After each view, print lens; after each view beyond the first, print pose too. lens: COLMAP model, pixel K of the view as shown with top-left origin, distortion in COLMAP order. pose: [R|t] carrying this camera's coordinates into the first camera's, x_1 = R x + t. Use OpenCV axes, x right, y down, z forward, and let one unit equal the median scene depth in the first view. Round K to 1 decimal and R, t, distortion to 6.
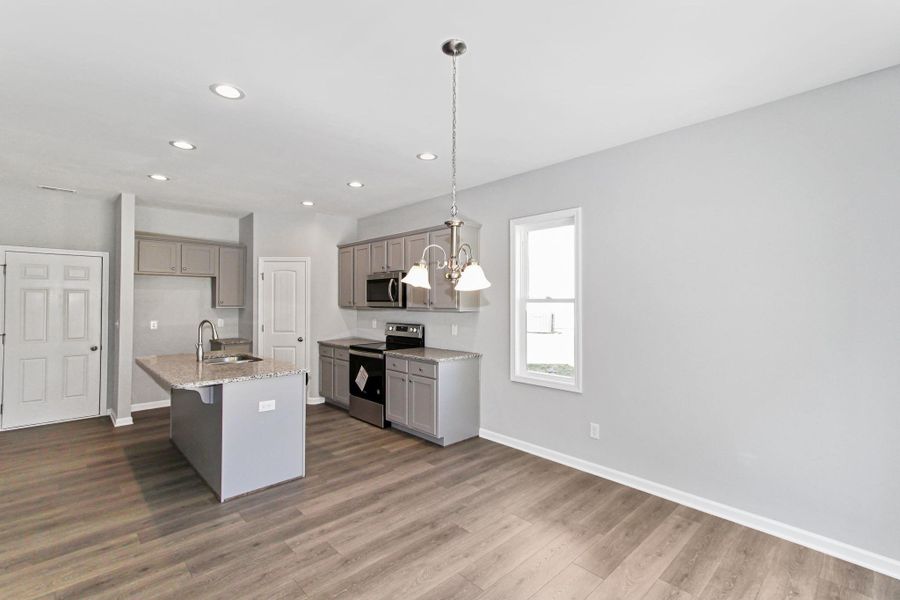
lens RADIAL K [[415.4, 0, 445.9], [0, 415.4, 293.0], [0, 0, 1]] dist [0.009866, 0.004398]
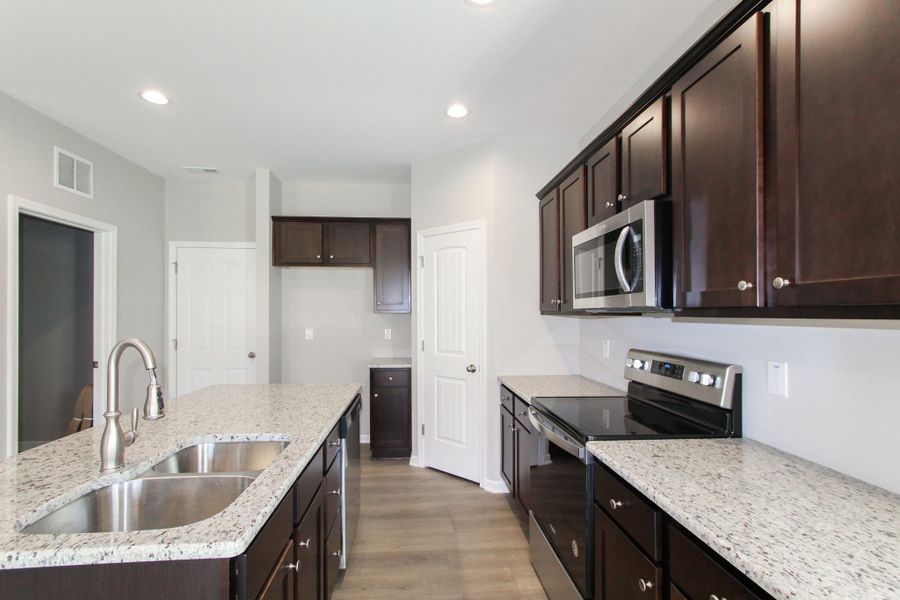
lens RADIAL K [[415.4, 0, 444.8], [0, 415.4, 313.0], [0, 0, 1]] dist [0.009866, 0.004398]
pose [[0.779202, 0.003941, -0.626760, -0.029026], [0.013966, 0.999623, 0.023647, 0.025888], [0.626617, -0.027179, 0.778853, 0.604493]]
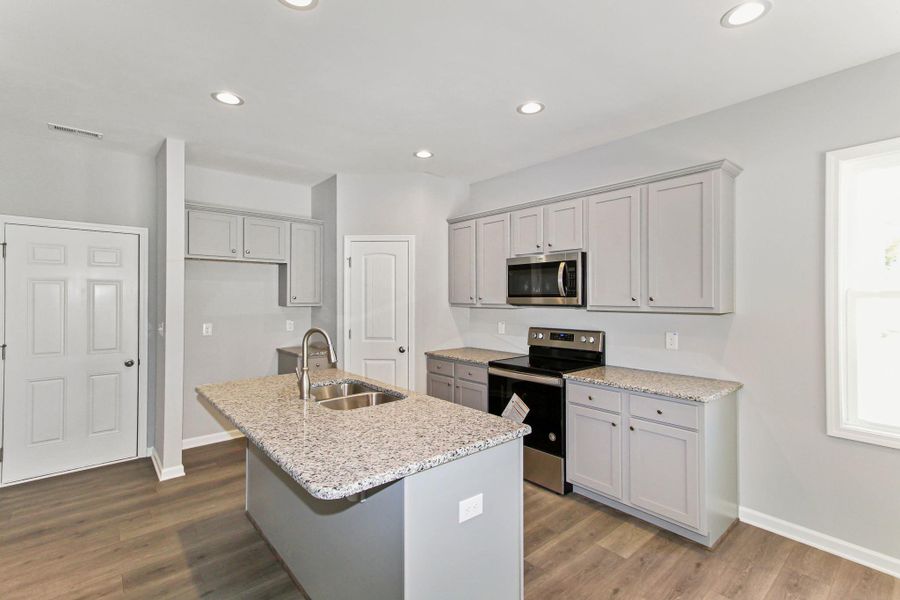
lens RADIAL K [[415.4, 0, 448.8], [0, 415.4, 297.8], [0, 0, 1]] dist [0.009866, 0.004398]
pose [[0.998790, -0.000751, -0.049165, -0.260838], [0.001836, 0.999756, 0.022021, 0.006886], [0.049136, -0.022085, 0.998548, 0.317704]]
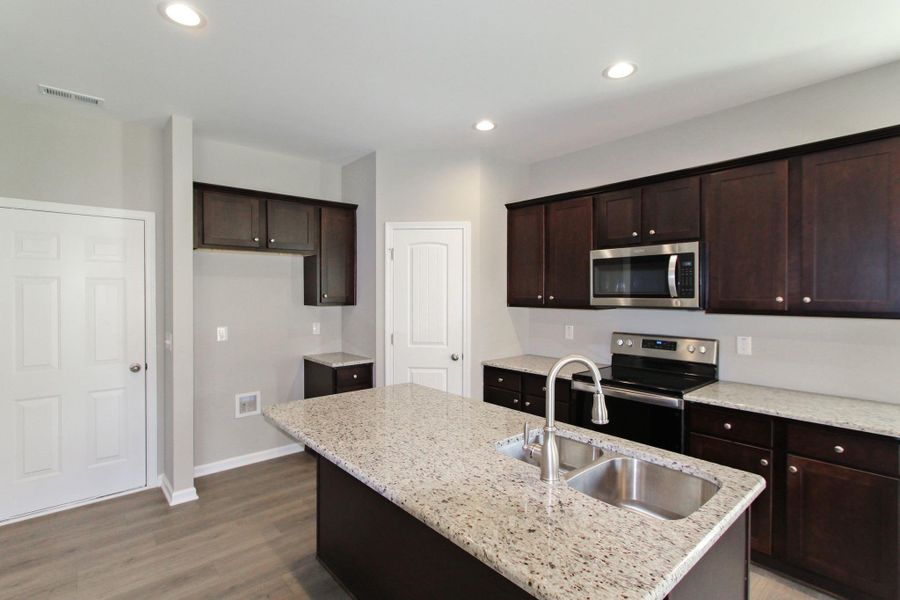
lens RADIAL K [[415.4, 0, 454.6], [0, 415.4, 297.5], [0, 0, 1]] dist [0.009866, 0.004398]
pose [[0.998699, 0.002438, -0.050939, -0.356652], [-0.000740, 0.999444, 0.033328, 0.004034], [0.050992, -0.033246, 0.998146, 0.434154]]
